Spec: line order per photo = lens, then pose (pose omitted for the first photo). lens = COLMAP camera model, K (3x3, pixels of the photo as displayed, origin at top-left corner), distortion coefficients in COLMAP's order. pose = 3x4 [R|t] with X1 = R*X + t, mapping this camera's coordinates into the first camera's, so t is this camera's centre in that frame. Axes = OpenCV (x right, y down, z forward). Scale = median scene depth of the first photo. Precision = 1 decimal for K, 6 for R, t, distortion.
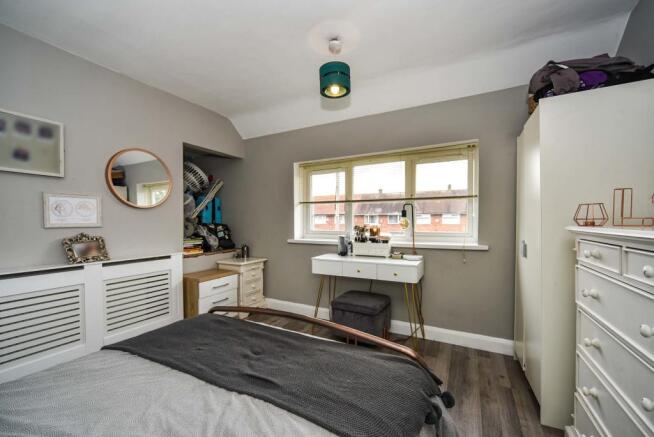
lens RADIAL K [[267.4, 0, 329.2], [0, 267.4, 223.4], [0, 0, 1]] dist [-0.007509, -0.000031]
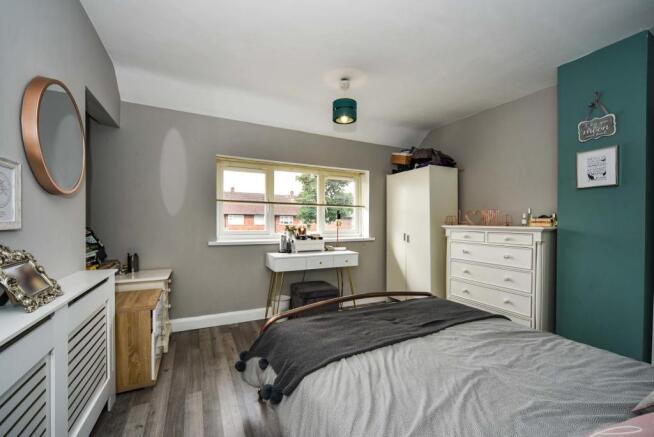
lens RADIAL K [[267.4, 0, 331.3], [0, 267.4, 219.7], [0, 0, 1]] dist [-0.007509, -0.000031]
pose [[0.572915, 0.014146, 0.819492, -0.754533], [-0.002630, 0.999878, -0.015421, 0.000888], [-0.819610, 0.006679, 0.572882, 0.231000]]
